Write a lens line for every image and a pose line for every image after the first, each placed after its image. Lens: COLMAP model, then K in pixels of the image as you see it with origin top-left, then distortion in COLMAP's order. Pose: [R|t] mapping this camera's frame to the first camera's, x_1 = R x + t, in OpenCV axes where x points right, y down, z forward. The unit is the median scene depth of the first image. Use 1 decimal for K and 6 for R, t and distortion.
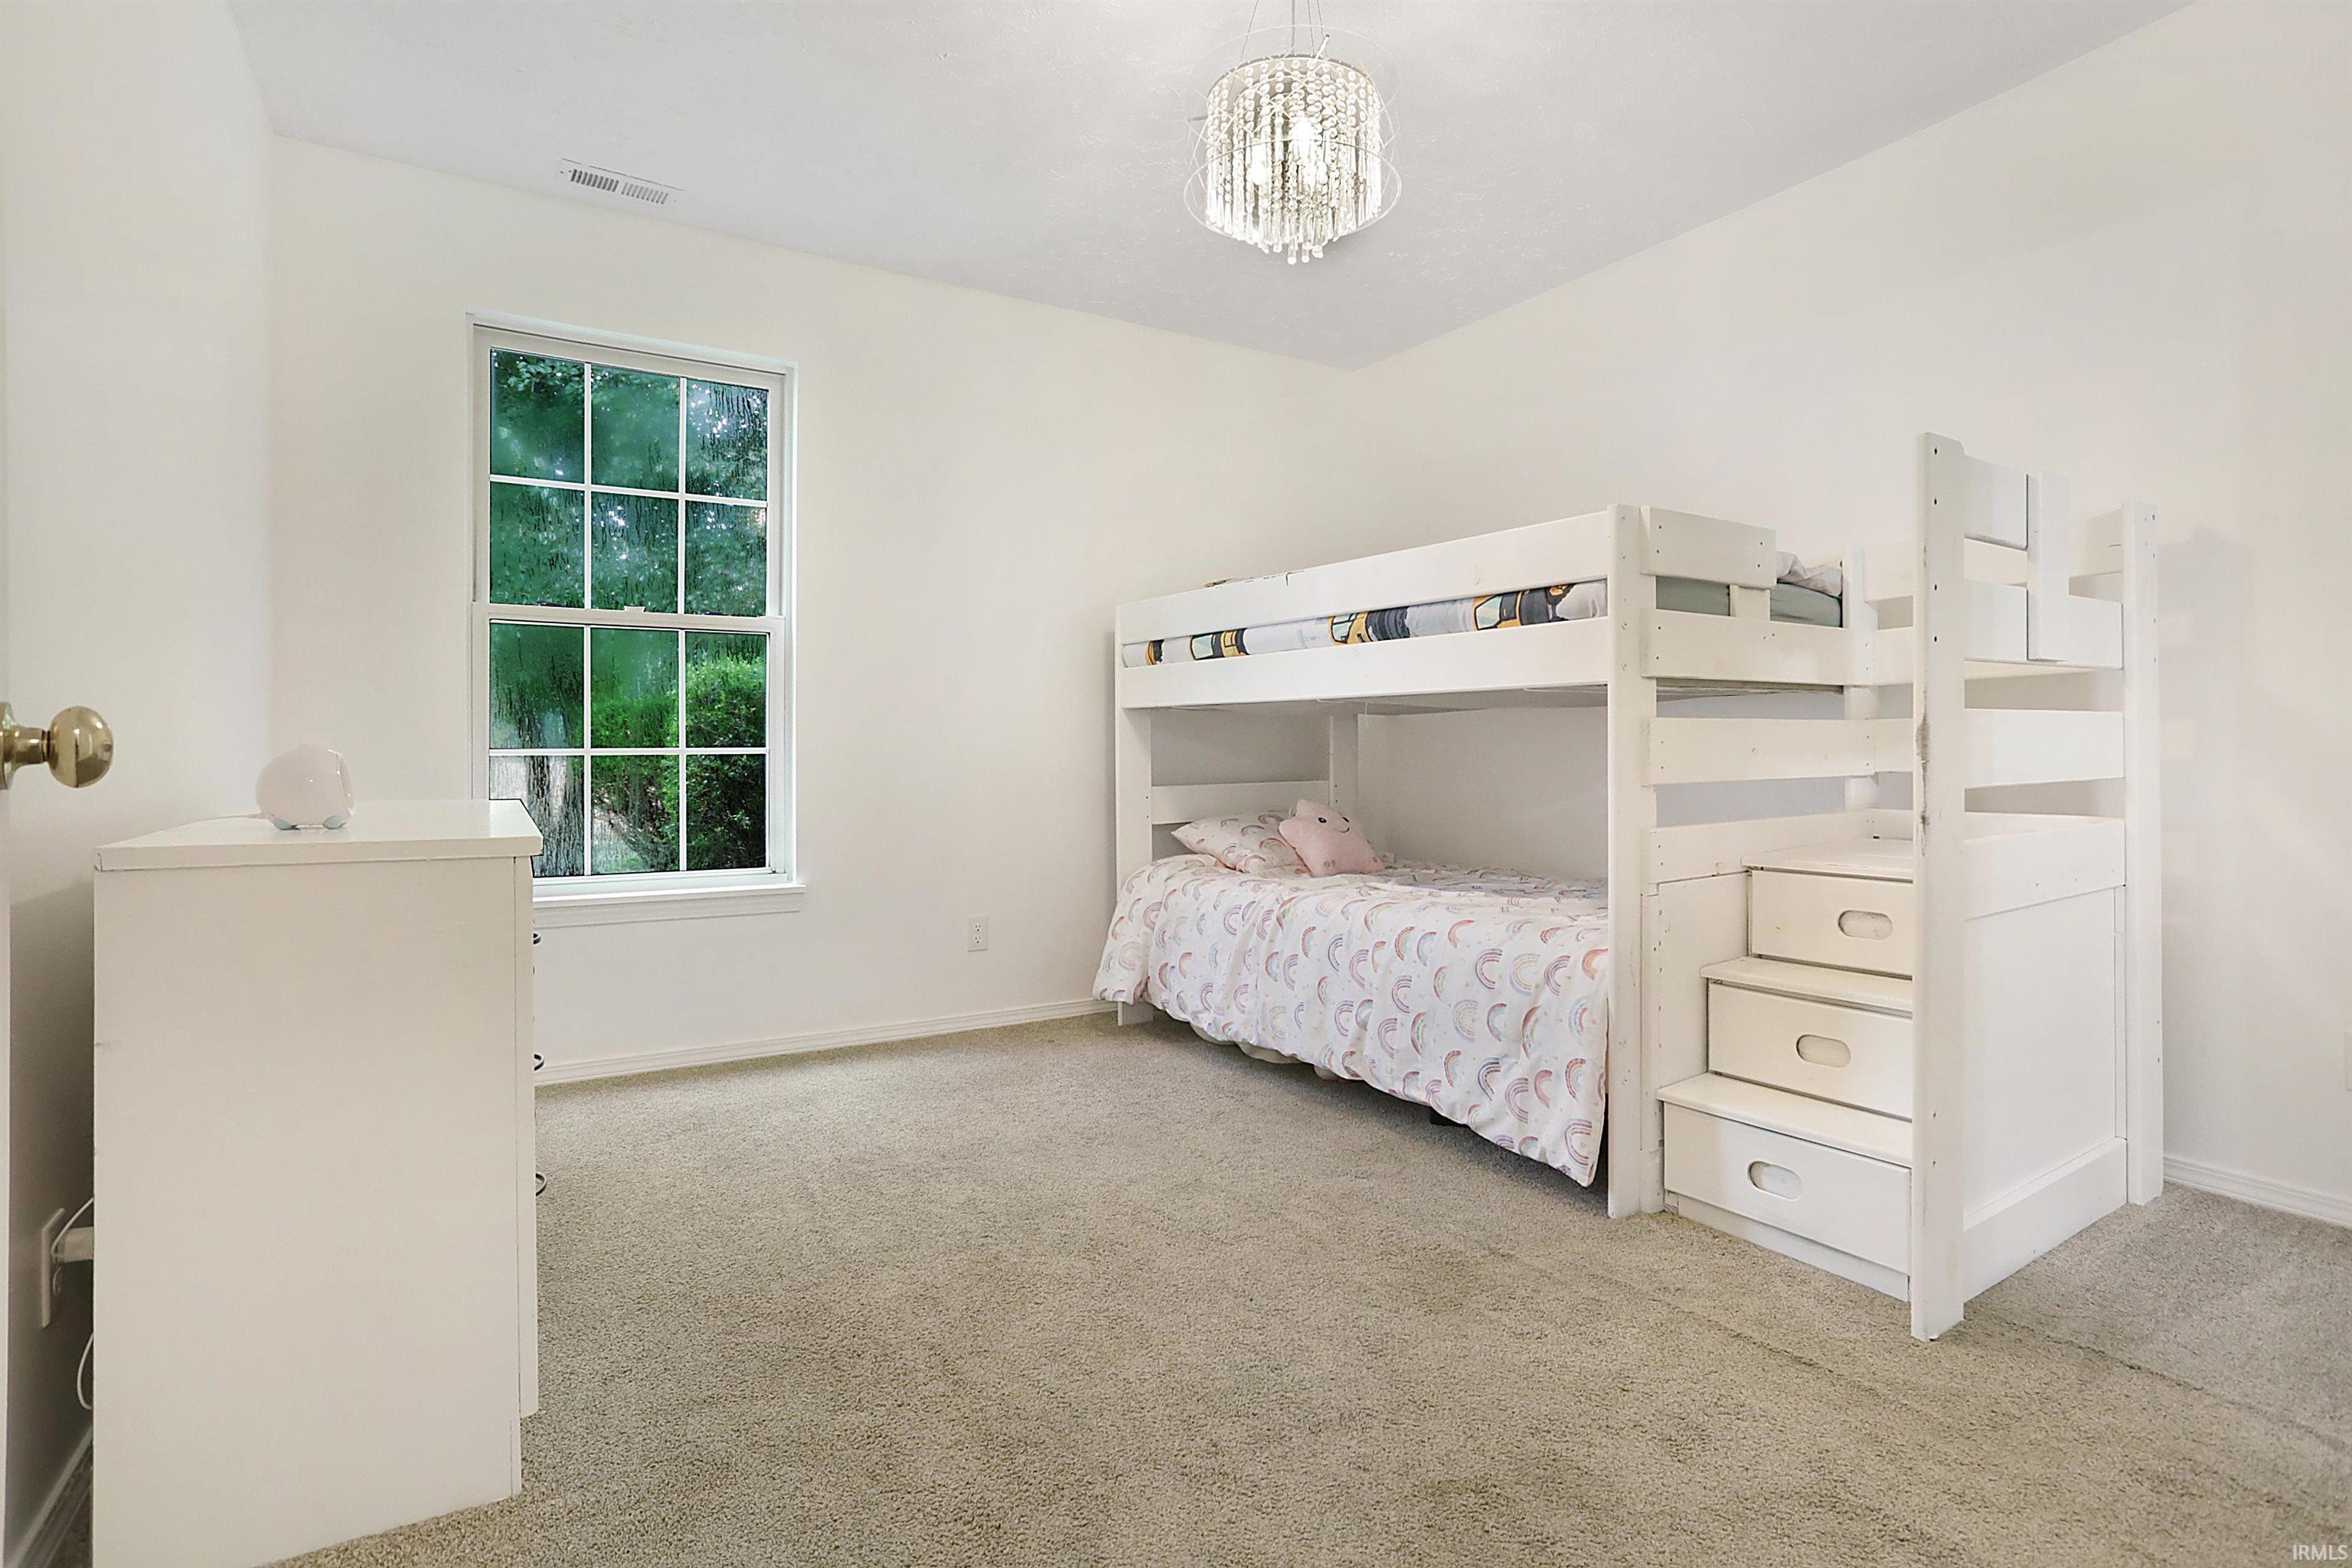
lens RADIAL K [[1174.0, 0, 1182.9], [0, 1174.0, 766.7], [0, 0, 1]] dist [-0.067929, 0.031474]
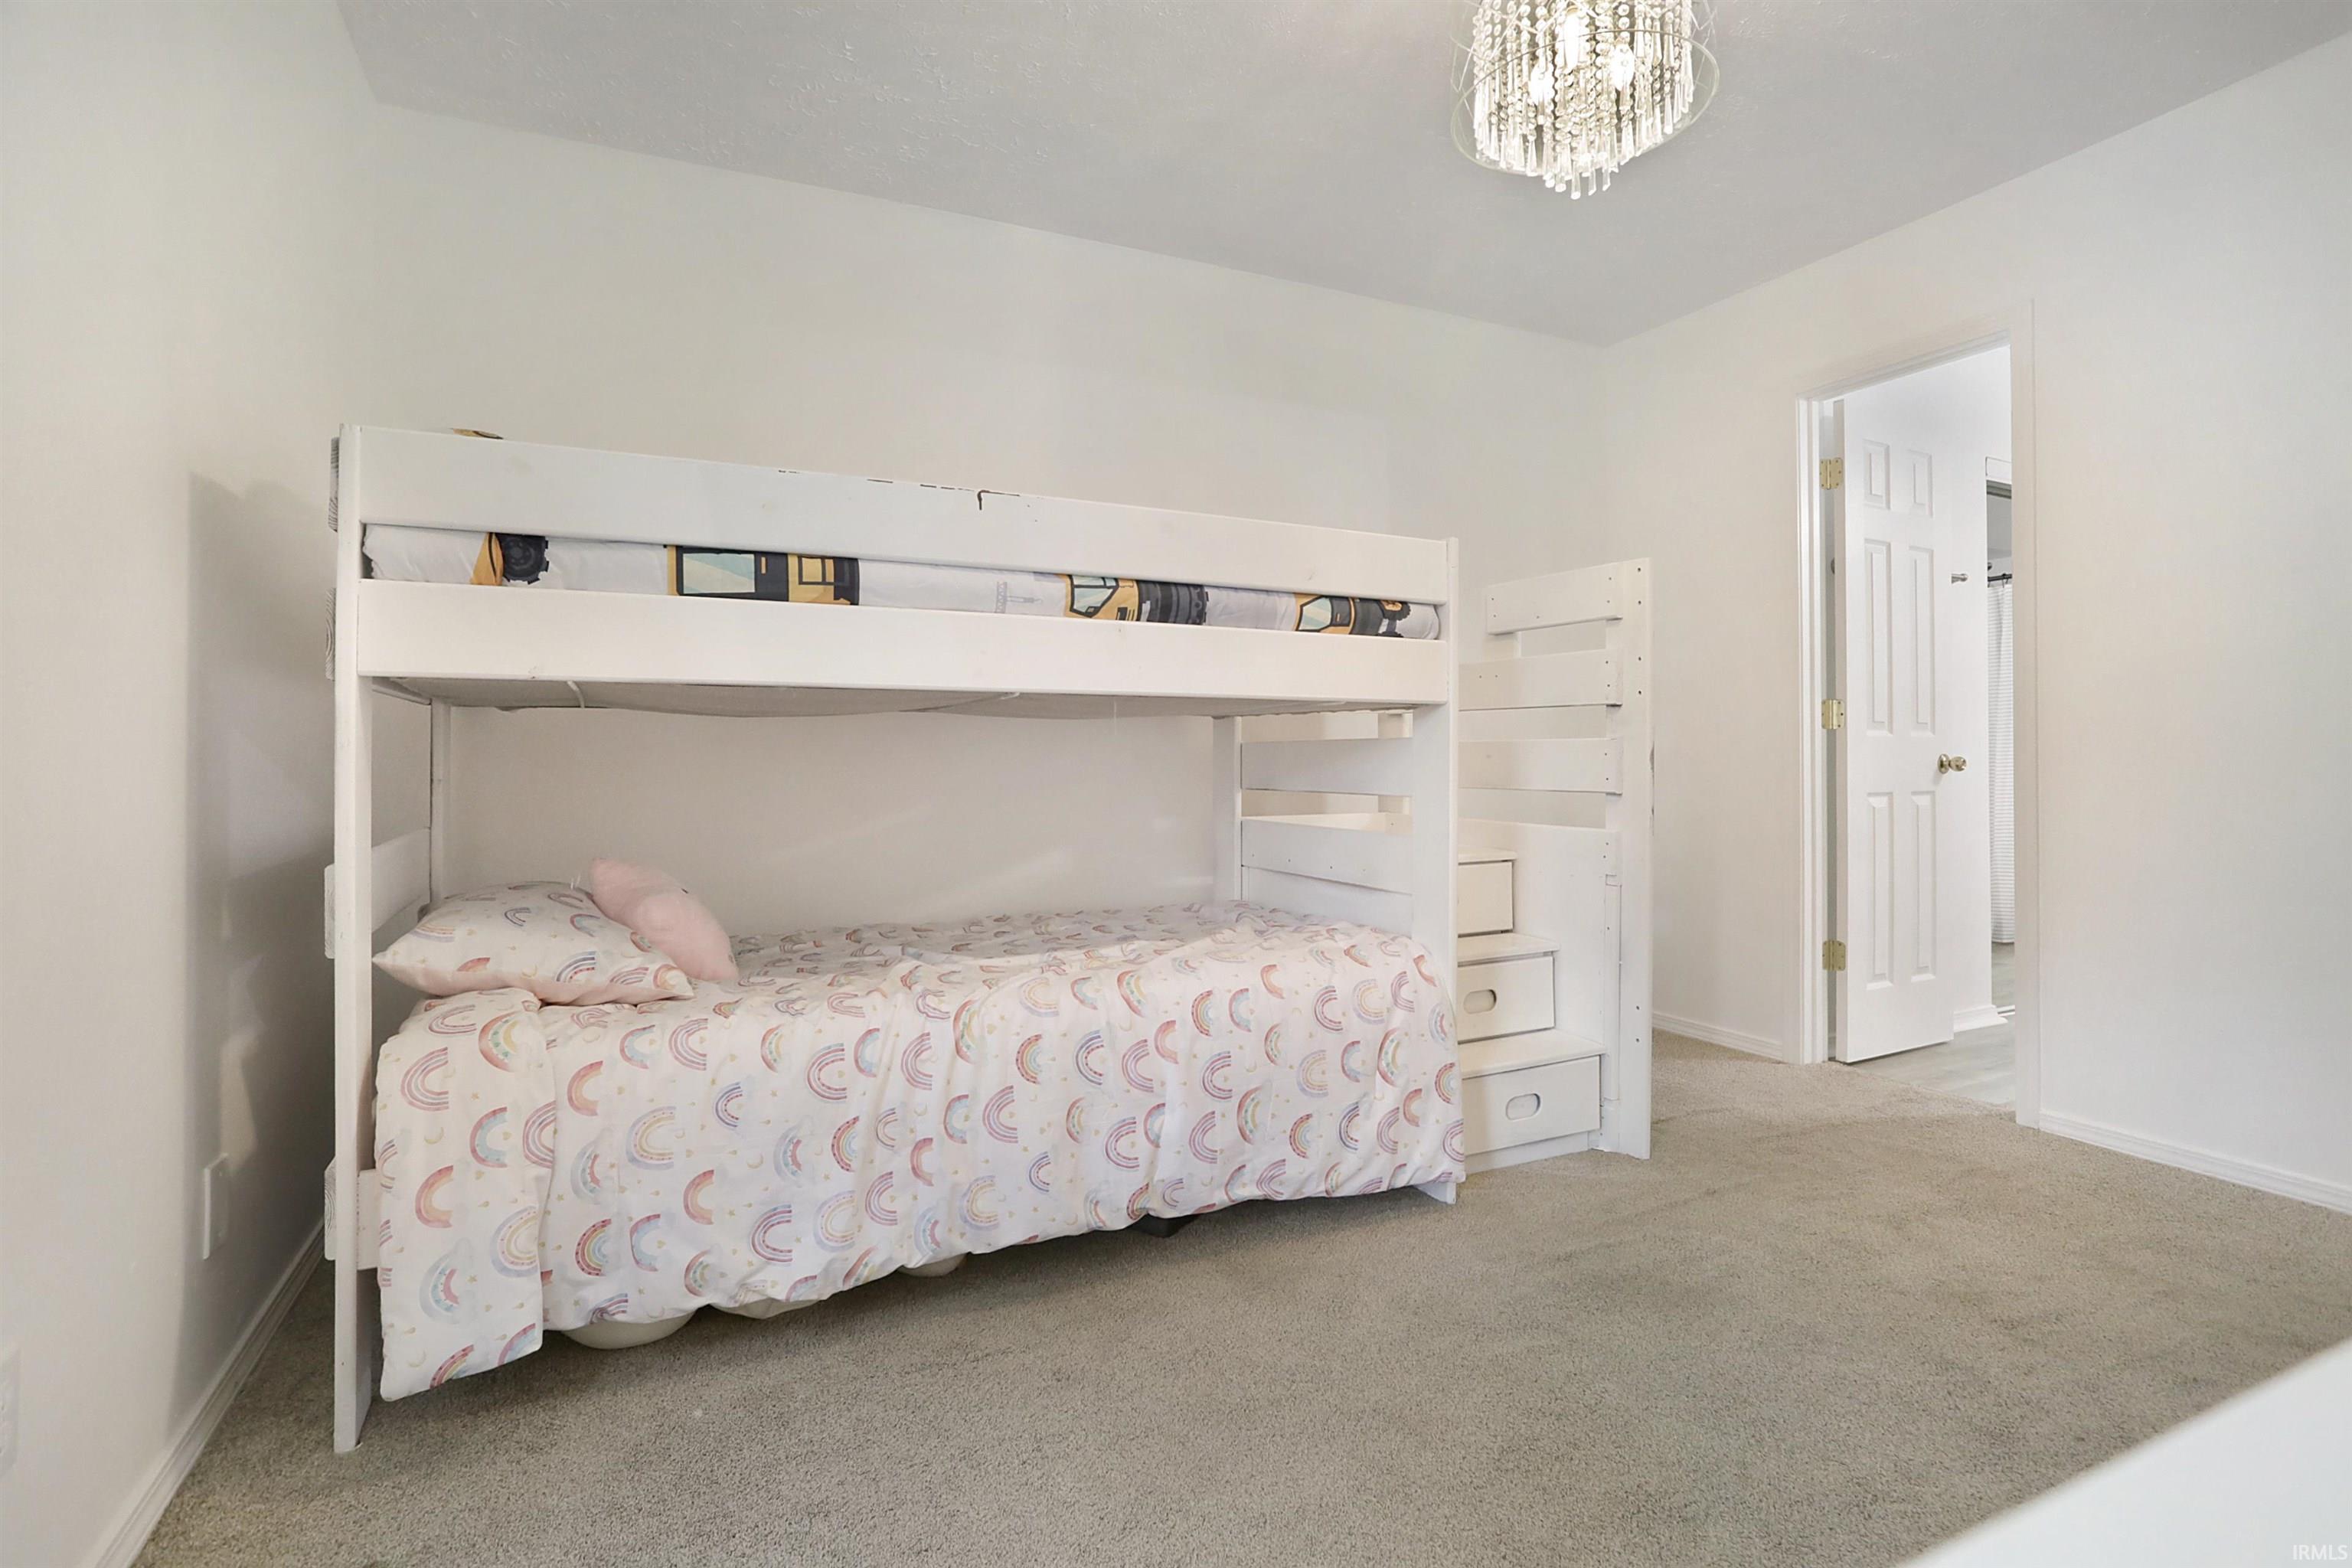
lens RADIAL K [[1174.0, 0, 1182.9], [0, 1174.0, 766.7], [0, 0, 1]] dist [-0.067929, 0.031474]
pose [[0.099922, -0.003286, 0.994990, -0.593934], [0.019910, 0.999801, 0.001302, -0.016374], [-0.994796, 0.019680, 0.099967, 0.935553]]
